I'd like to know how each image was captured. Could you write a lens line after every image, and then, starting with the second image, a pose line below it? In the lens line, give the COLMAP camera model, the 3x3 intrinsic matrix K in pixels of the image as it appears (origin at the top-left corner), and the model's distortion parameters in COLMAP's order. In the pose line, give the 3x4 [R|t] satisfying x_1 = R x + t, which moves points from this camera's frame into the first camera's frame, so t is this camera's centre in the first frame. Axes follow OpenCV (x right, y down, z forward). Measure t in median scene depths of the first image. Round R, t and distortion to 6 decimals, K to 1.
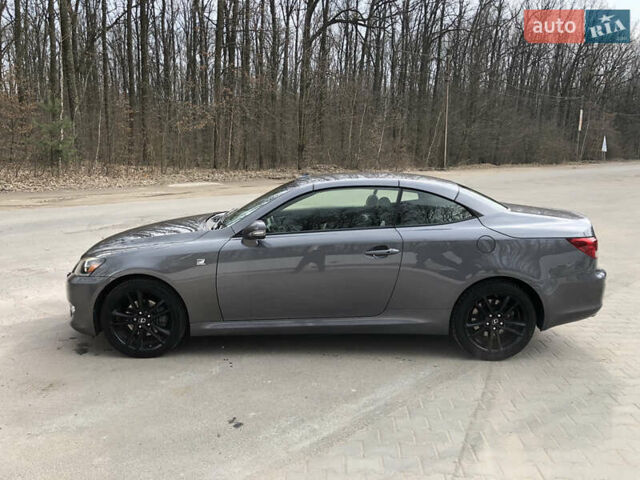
lens RADIAL K [[540.4, 0, 316.8], [0, 540.4, 240.4], [0, 0, 1]] dist [0.007838, -0.000502]
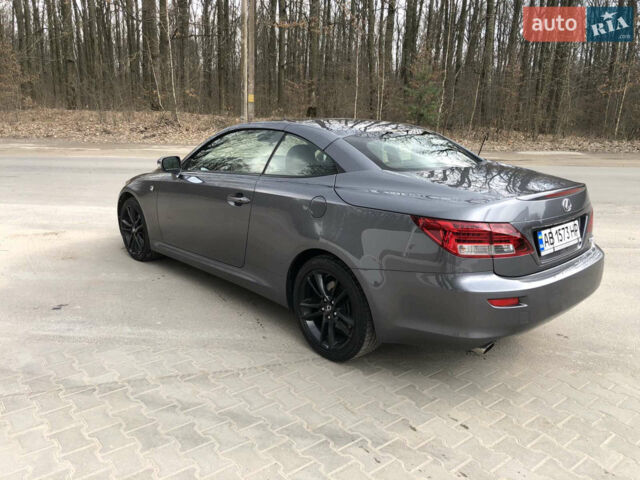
lens RADIAL K [[540.4, 0, 320.0], [0, 540.4, 238.9], [0, 0, 1]] dist [0.007838, -0.000502]
pose [[0.618516, 0.174497, -0.766152, 1.065290], [-0.120020, 0.984569, 0.127351, -0.054798], [0.776552, 0.013185, 0.629915, 0.594498]]
